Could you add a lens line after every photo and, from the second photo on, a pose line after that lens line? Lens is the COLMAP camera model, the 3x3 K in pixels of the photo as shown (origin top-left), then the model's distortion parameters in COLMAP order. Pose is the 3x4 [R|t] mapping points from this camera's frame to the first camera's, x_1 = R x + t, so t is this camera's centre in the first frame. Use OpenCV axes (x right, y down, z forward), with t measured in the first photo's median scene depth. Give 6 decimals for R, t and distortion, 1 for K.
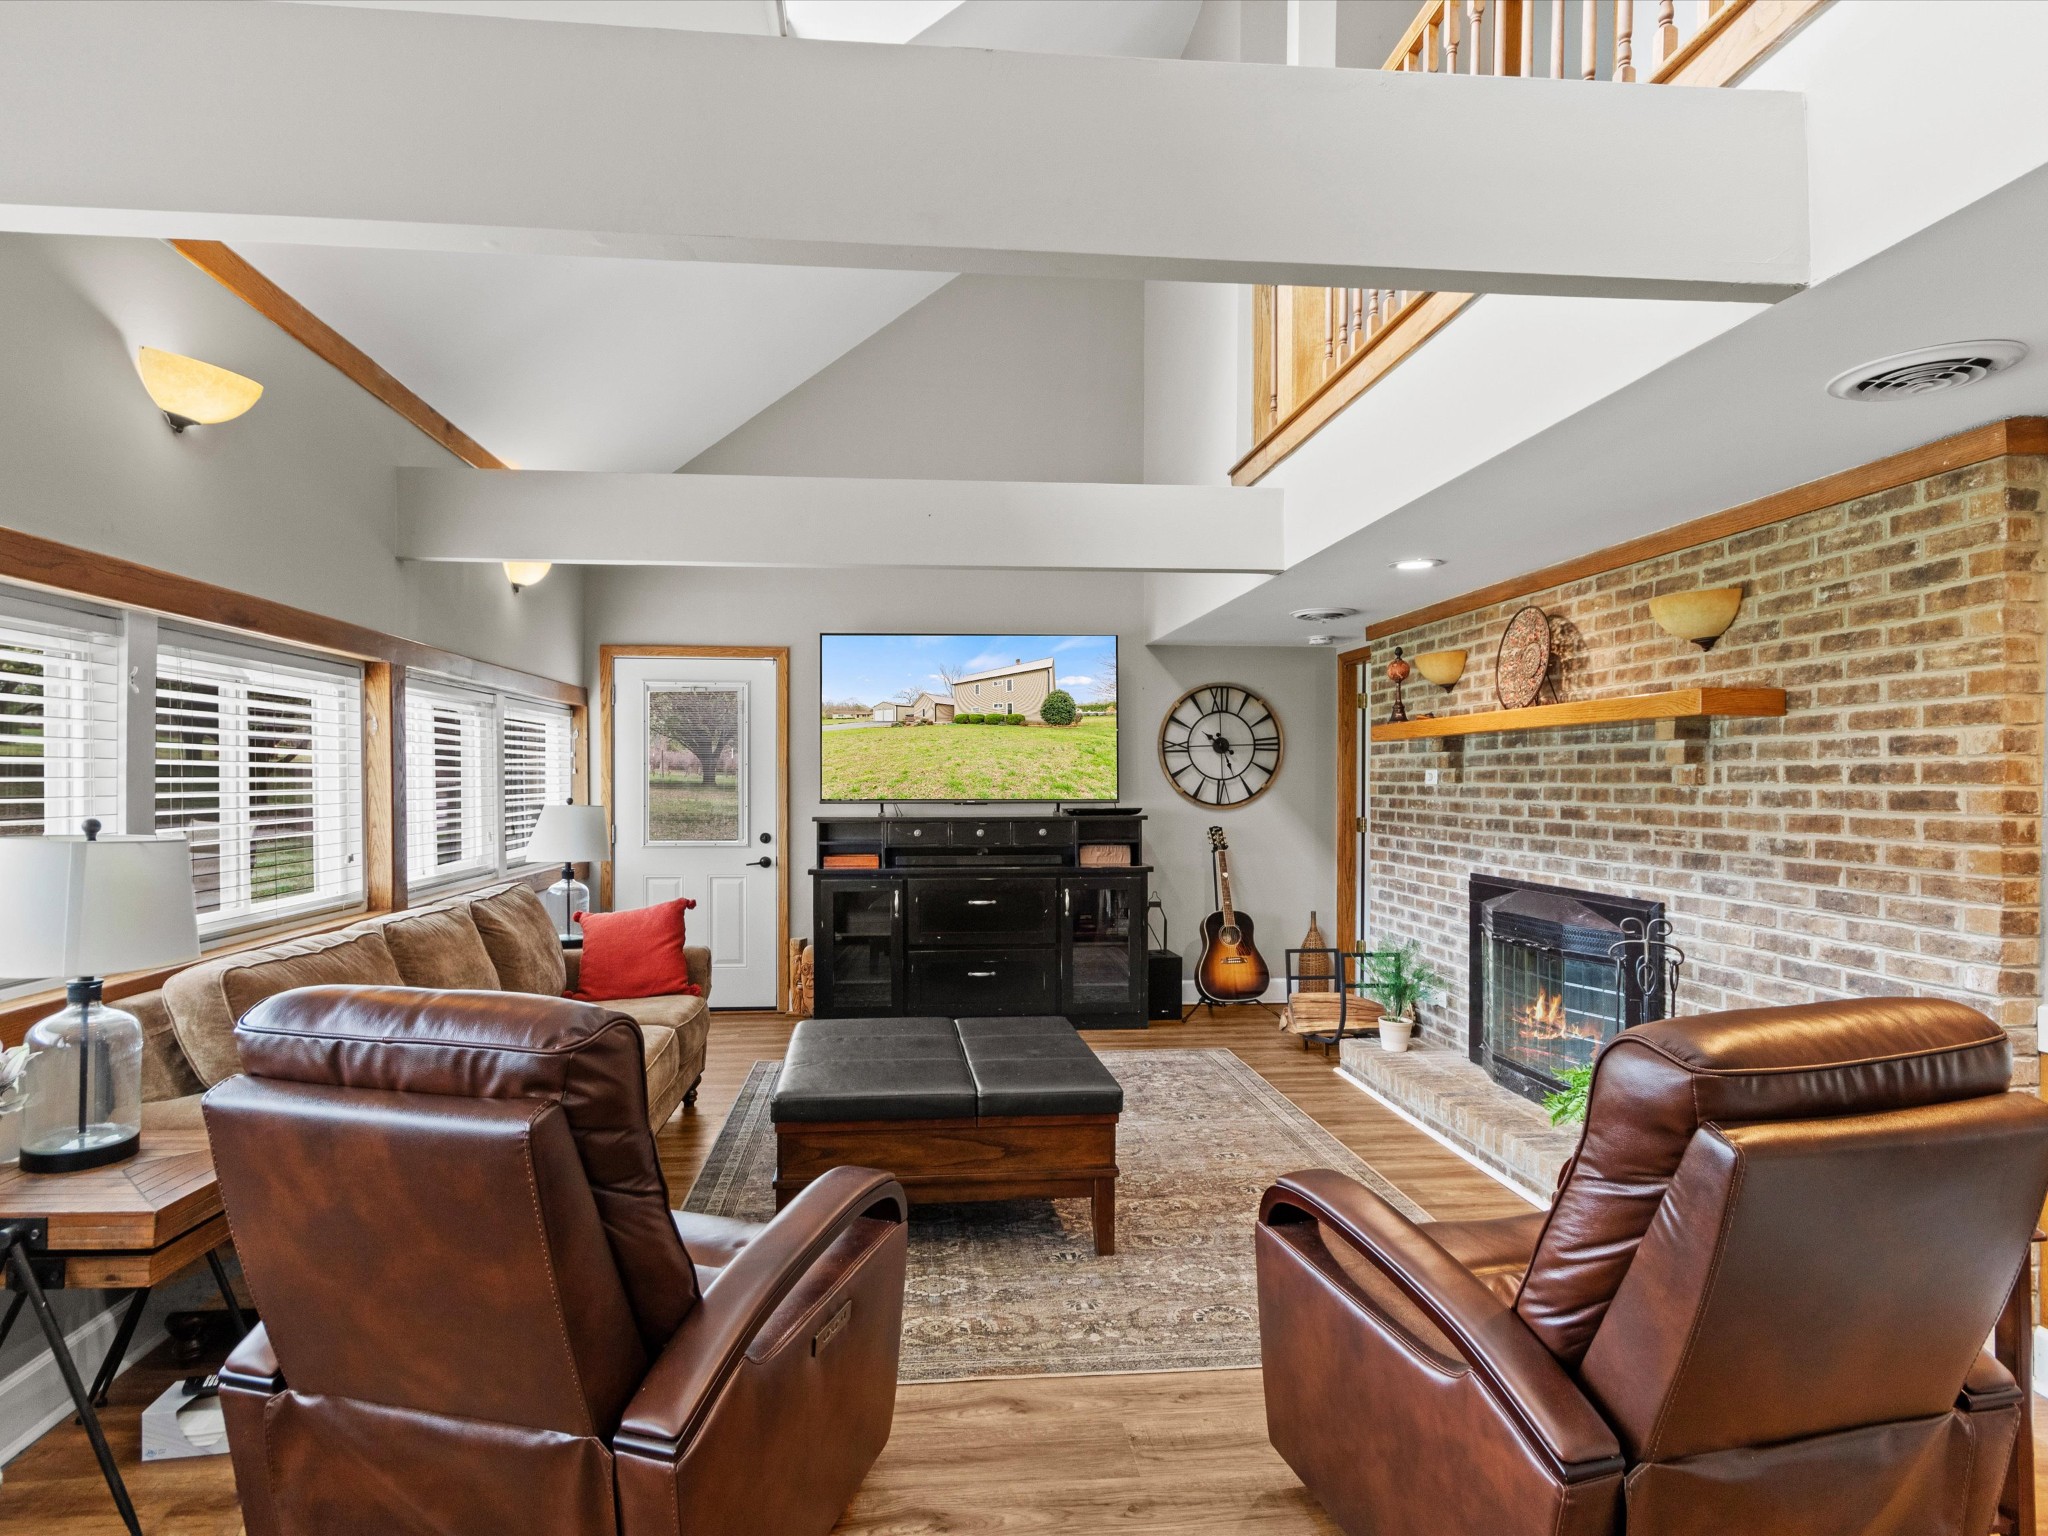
lens RADIAL K [[1101.3, 0, 1022.7], [0, 1101.3, 779.4], [0, 0, 1]] dist [0.006083, 0.000426]
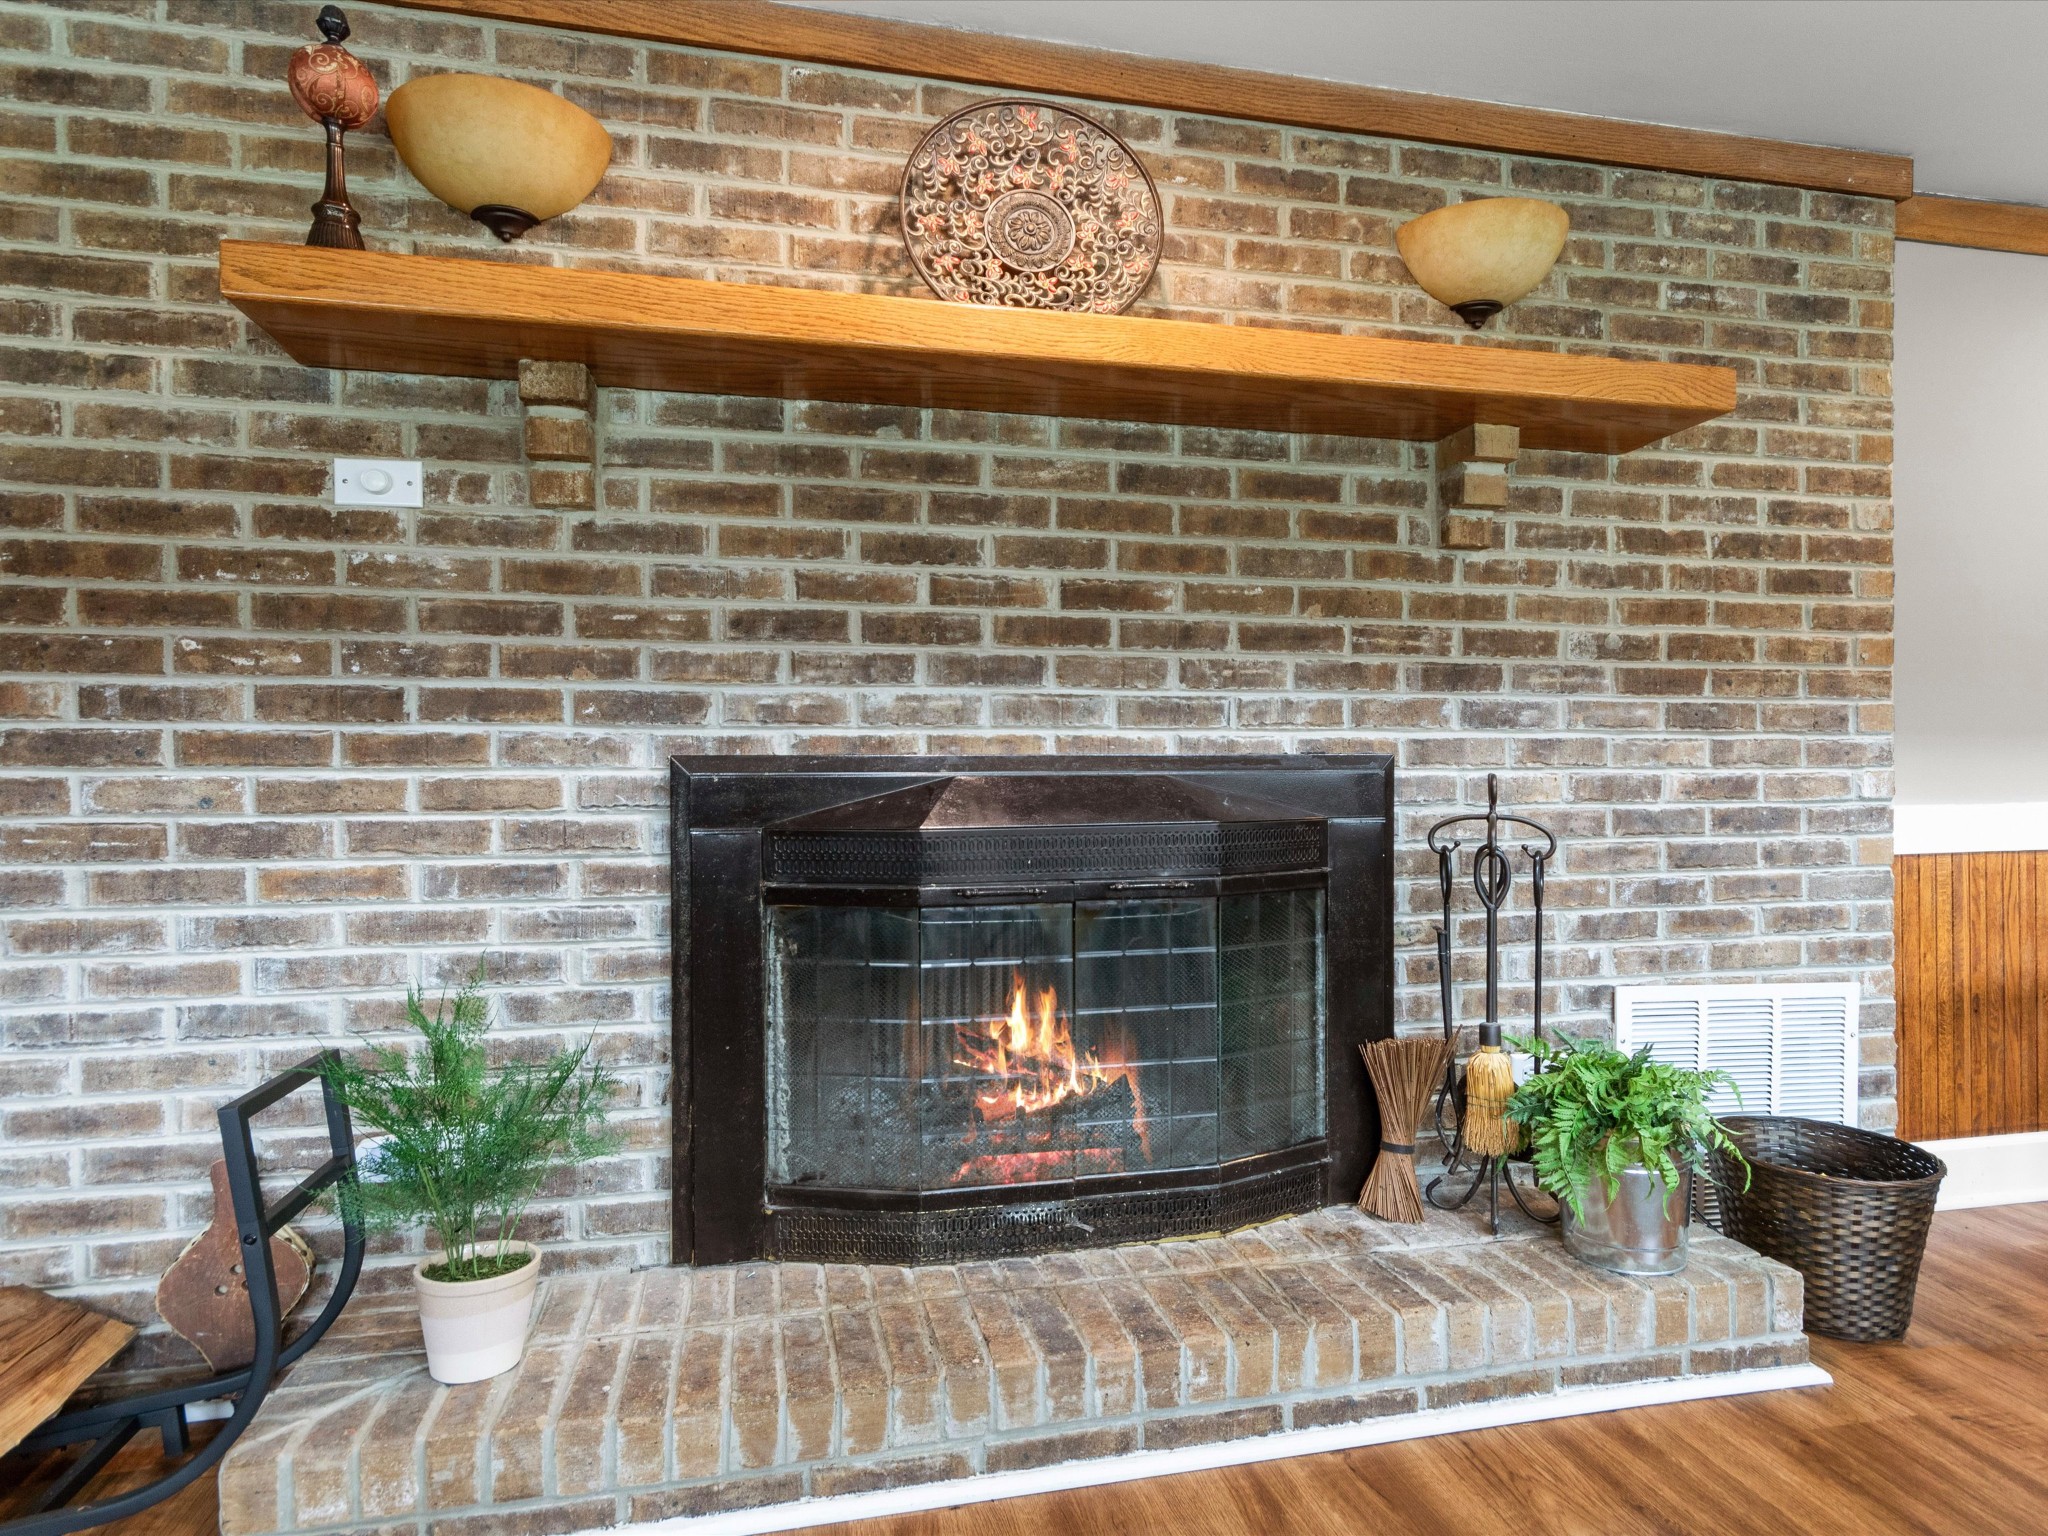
lens RADIAL K [[1101.3, 0, 1022.7], [0, 1101.3, 779.4], [0, 0, 1]] dist [0.006083, 0.000426]
pose [[-0.102891, -0.009276, 0.994649, 0.044656], [-0.003674, 0.999953, 0.008946, 0.136697], [-0.994686, -0.002733, -0.102920, 1.413768]]
